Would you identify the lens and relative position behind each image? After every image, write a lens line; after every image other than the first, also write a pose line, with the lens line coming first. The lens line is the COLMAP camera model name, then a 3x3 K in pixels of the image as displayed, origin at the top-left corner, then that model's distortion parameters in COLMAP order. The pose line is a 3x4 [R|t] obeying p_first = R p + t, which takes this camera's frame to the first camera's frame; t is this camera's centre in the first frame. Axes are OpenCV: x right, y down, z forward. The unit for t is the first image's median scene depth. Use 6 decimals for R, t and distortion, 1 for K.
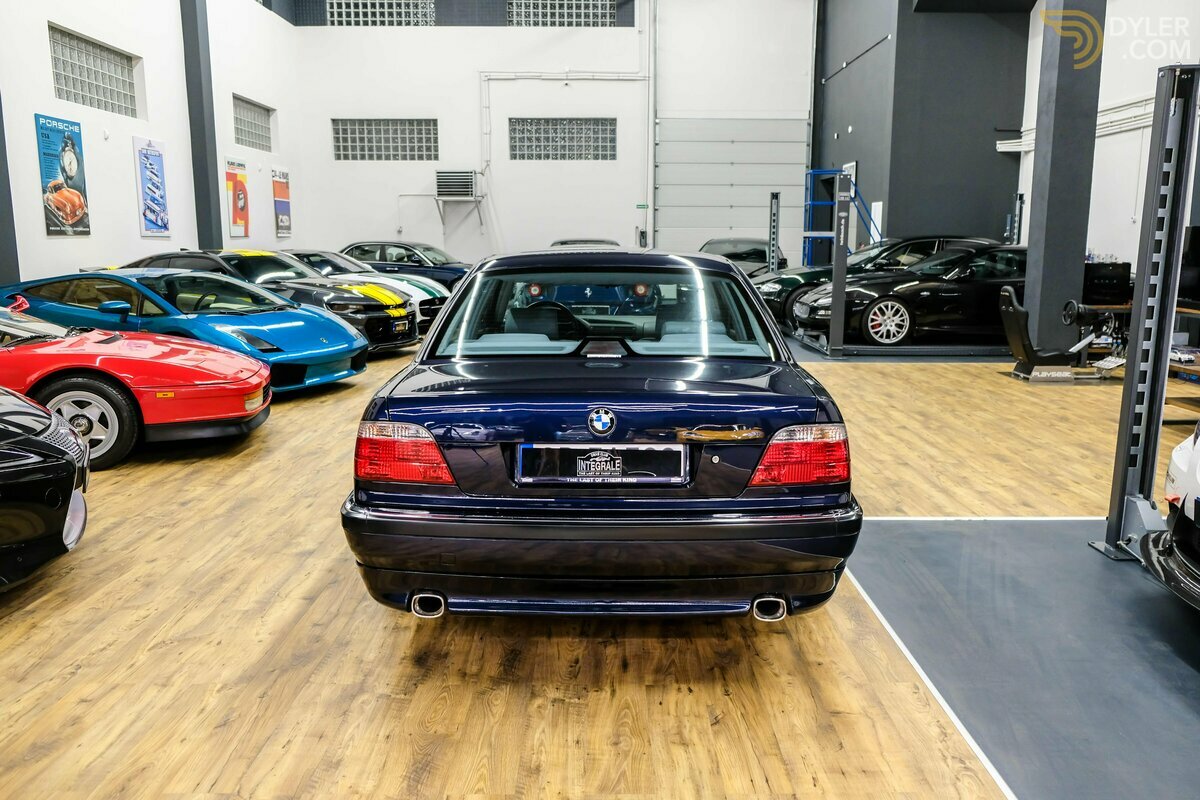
lens RADIAL K [[953.0, 0, 597.6], [0, 953.0, 409.6], [0, 0, 1]] dist [-0.012581, 0.018561]
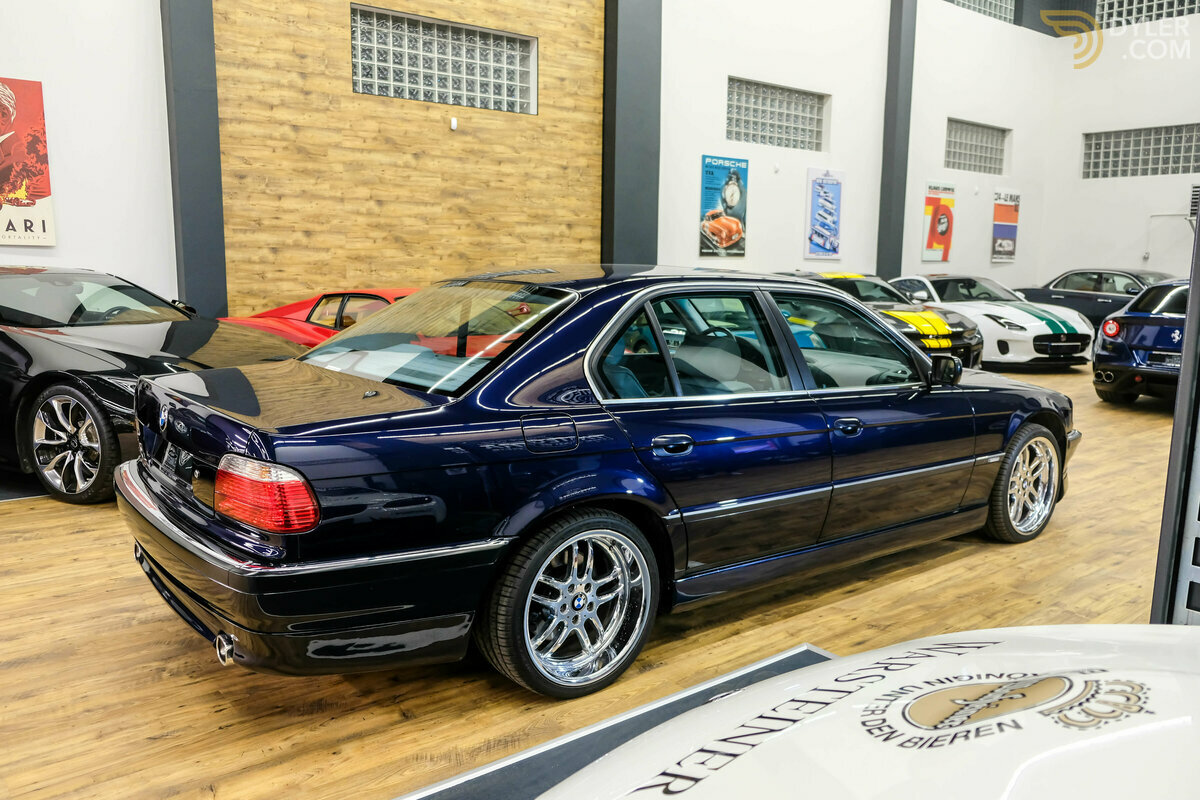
lens RADIAL K [[953.0, 0, 598.7], [0, 953.0, 395.4], [0, 0, 1]] dist [-0.012581, 0.018561]
pose [[0.617714, 0.121518, -0.776957, 0.236866], [-0.154305, 0.987512, 0.031771, -0.025829], [0.771115, 0.100263, 0.628751, 0.147139]]
